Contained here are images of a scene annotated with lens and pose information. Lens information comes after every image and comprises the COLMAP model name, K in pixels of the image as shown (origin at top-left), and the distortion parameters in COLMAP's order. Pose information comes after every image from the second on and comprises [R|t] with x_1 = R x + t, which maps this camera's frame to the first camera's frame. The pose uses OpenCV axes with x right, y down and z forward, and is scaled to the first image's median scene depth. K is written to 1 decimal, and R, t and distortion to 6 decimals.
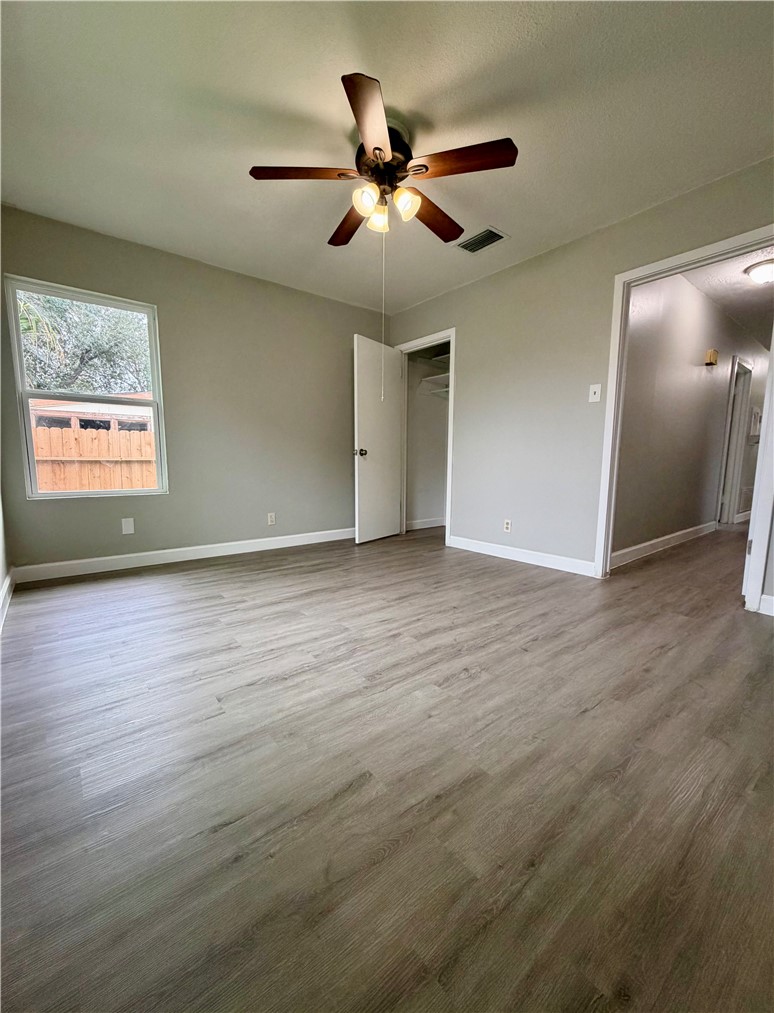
lens RADIAL K [[411.7, 0, 387.2], [0, 411.7, 513.6], [0, 0, 1]] dist [-0.001090, -0.000079]
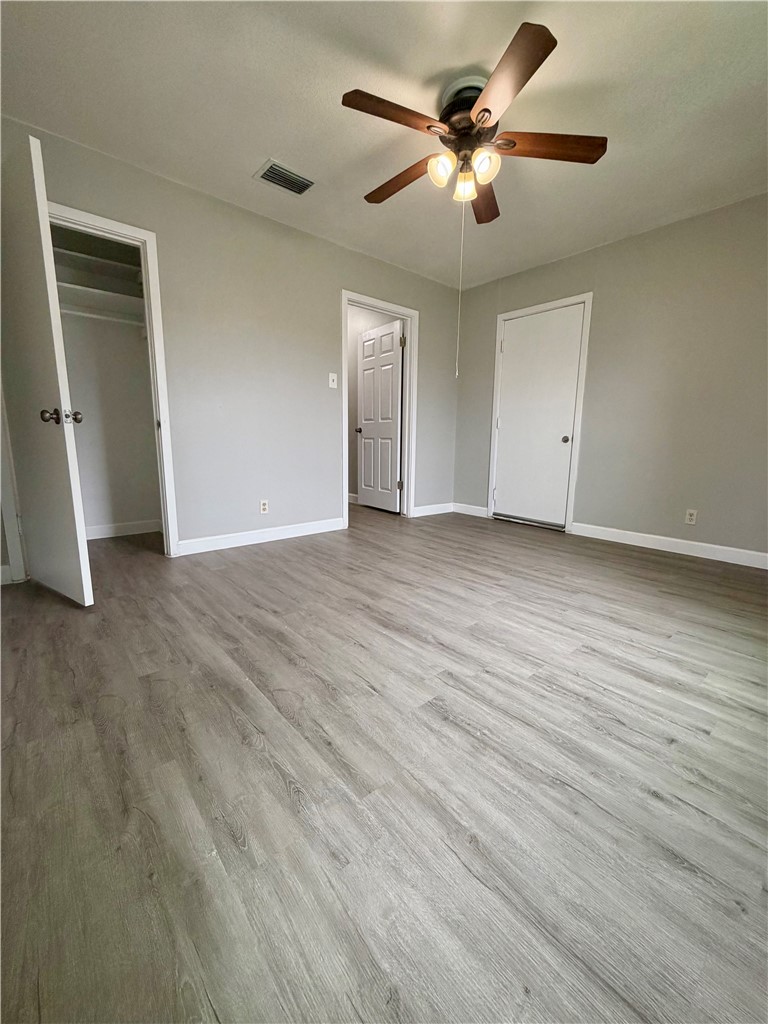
lens RADIAL K [[409.2, 0, 386.1], [0, 409.2, 508.2], [0, 0, 1]] dist [0.001479, 0.000667]
pose [[-0.032690, -0.175861, 0.983872, -0.938470], [0.115251, 0.977168, 0.178492, -0.150269], [-0.992798, 0.119227, -0.011676, 1.116937]]
